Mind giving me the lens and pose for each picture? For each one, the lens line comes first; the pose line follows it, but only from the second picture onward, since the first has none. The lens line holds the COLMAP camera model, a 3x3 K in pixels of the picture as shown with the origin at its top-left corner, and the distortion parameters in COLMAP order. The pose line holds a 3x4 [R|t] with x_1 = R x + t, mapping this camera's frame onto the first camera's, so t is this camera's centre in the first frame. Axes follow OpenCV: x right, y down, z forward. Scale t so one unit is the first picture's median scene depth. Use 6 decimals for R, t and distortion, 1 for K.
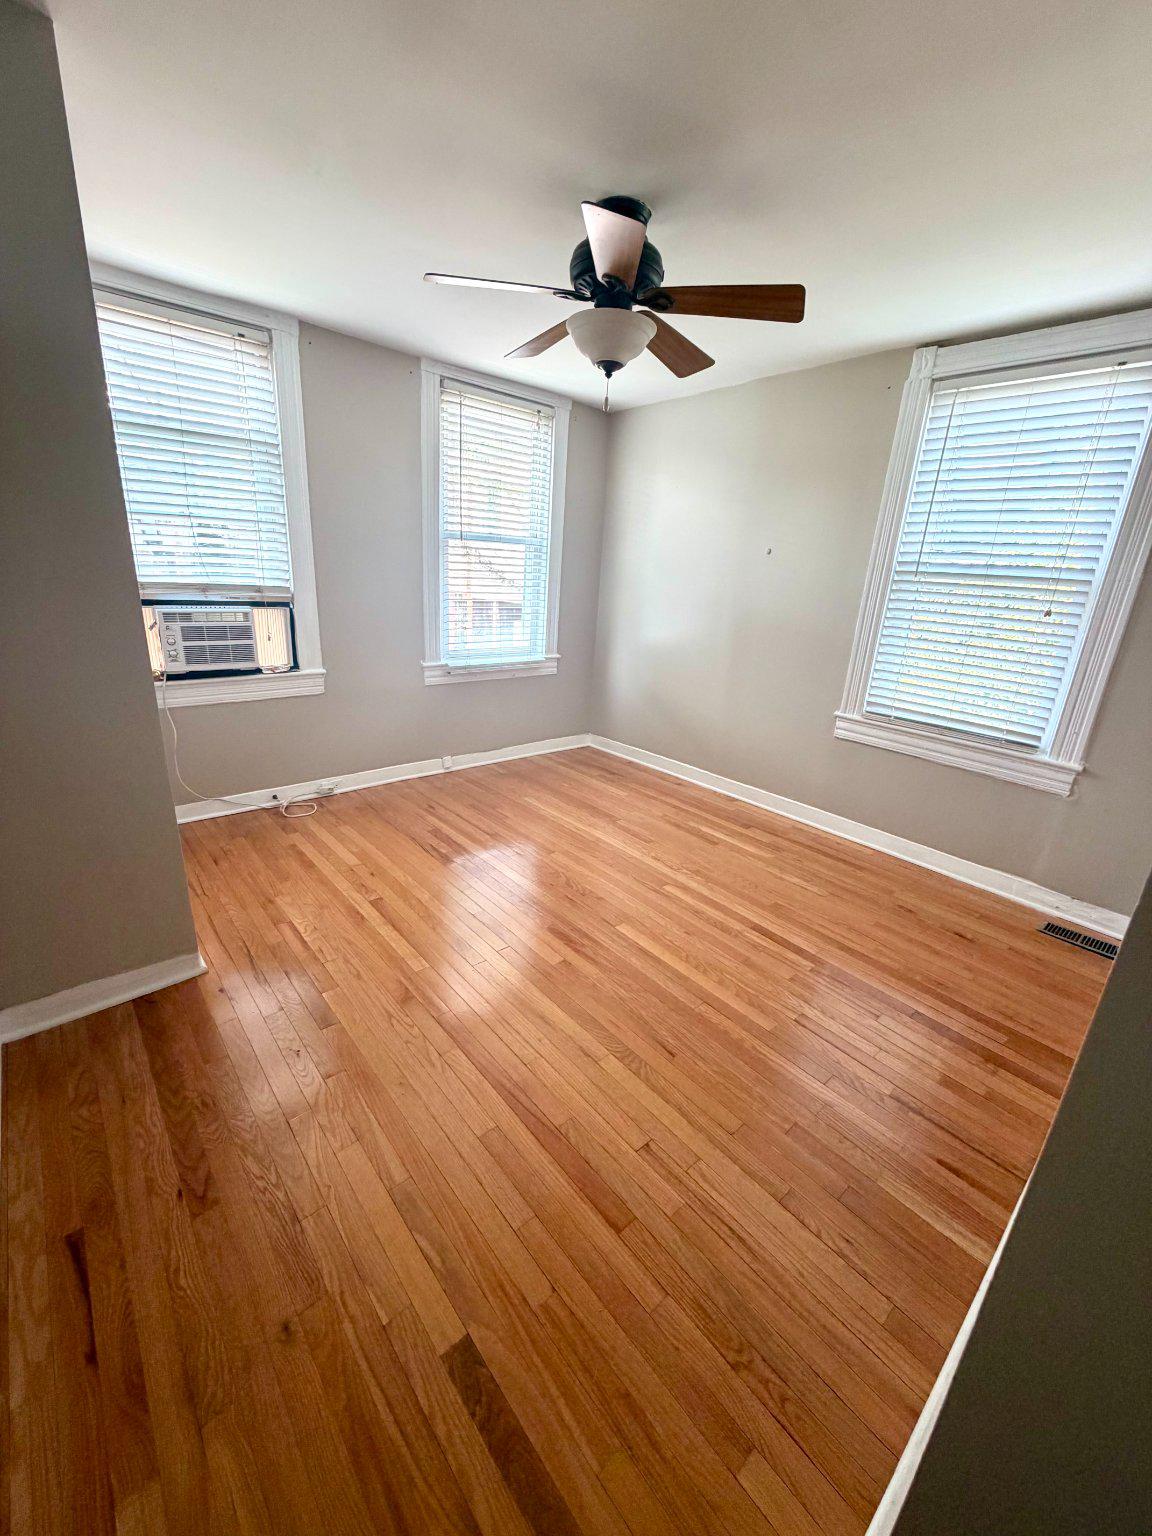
lens RADIAL K [[616.0, 0, 574.6], [0, 616.0, 765.2], [0, 0, 1]] dist [0.001655, -0.000066]
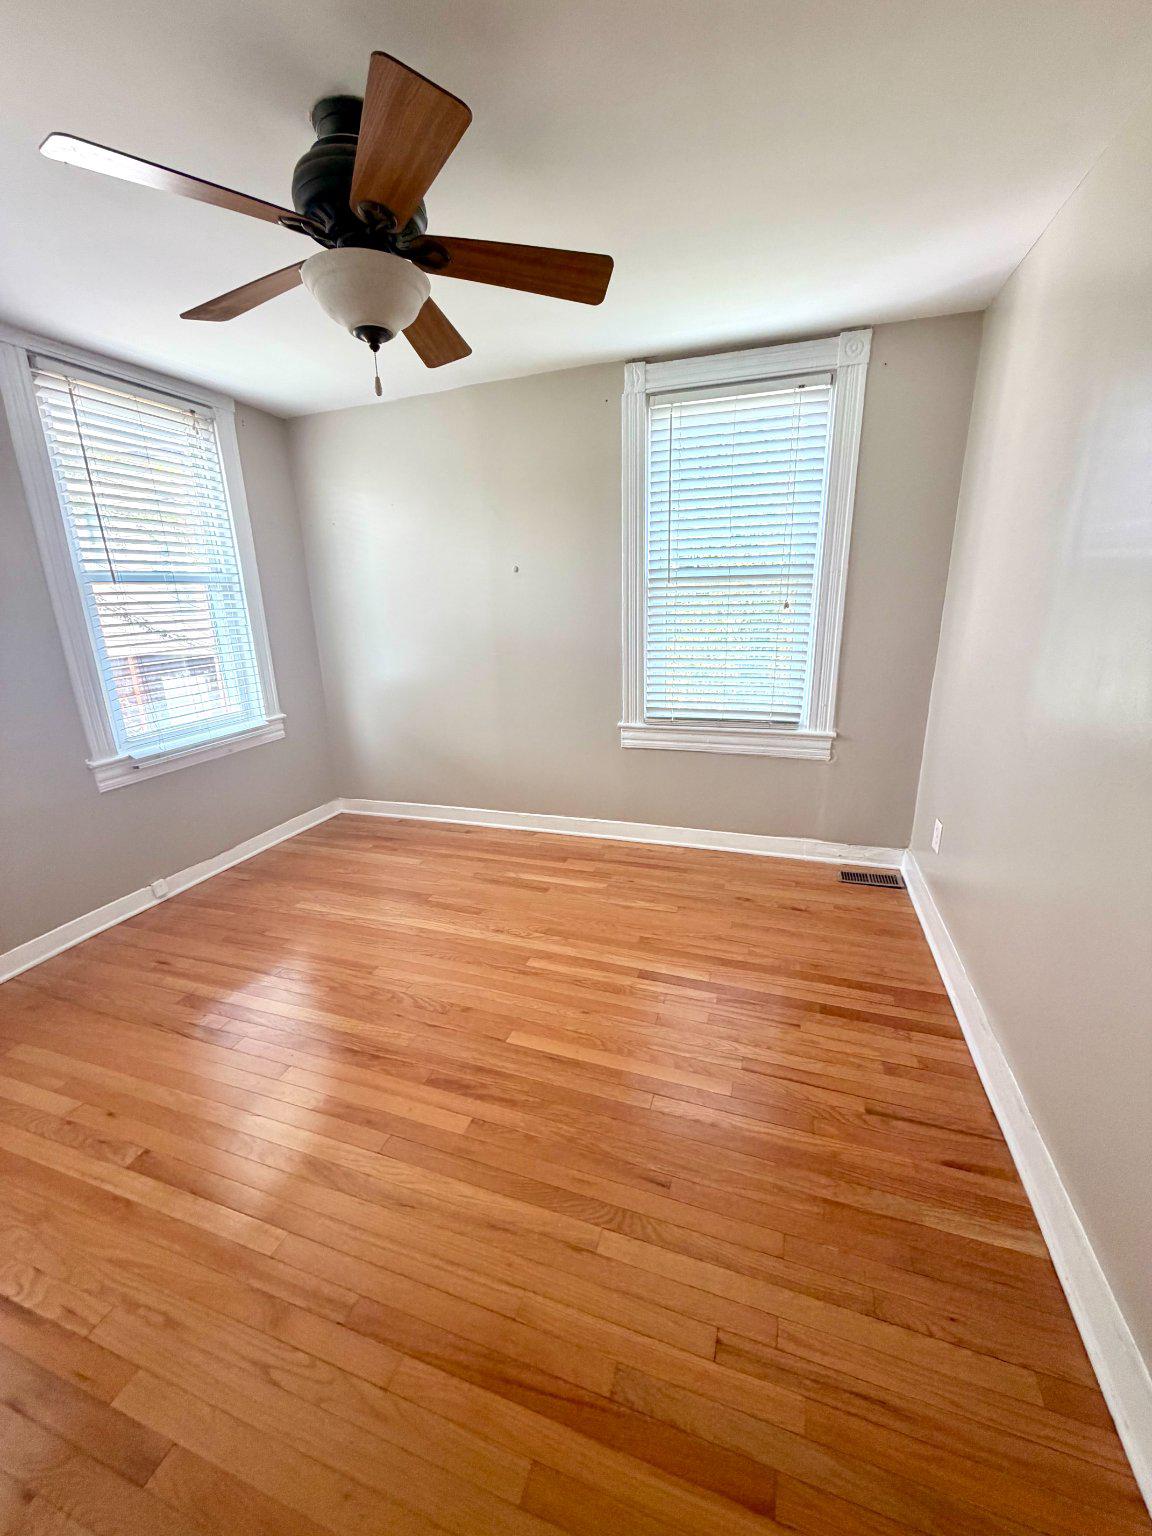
lens RADIAL K [[616.0, 0, 575.9], [0, 616.0, 764.6], [0, 0, 1]] dist [0.001655, -0.000066]
pose [[0.862302, -0.214974, 0.458500, -0.126053], [0.230056, 0.972894, 0.023486, -0.073056], [-0.451121, 0.085229, 0.888384, 0.188579]]
